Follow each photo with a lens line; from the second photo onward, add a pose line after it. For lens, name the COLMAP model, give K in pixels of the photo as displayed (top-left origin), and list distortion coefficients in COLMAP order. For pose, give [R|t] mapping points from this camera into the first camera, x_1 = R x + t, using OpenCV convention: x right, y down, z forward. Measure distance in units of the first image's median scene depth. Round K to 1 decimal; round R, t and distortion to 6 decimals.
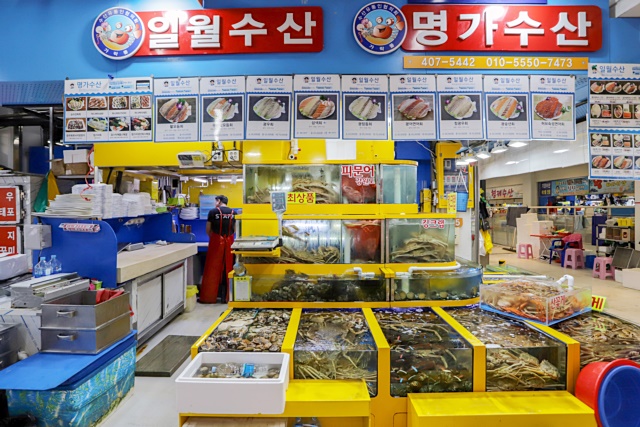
lens RADIAL K [[350.0, 0, 318.0], [0, 350.0, 206.0], [0, 0, 1]] dist [-0.078600, 0.038872]
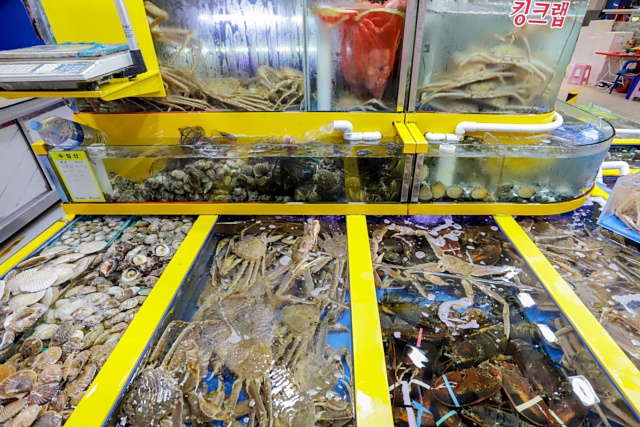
lens RADIAL K [[319.5, 0, 343.6], [0, 319.5, 213.9], [0, 0, 1]] dist [-0.064430, 0.023768]
pose [[0.999706, -0.001109, 0.024237, 0.150839], [-0.012256, 0.839043, 0.543927, 0.080243], [-0.020939, -0.544064, 0.838783, 0.866923]]
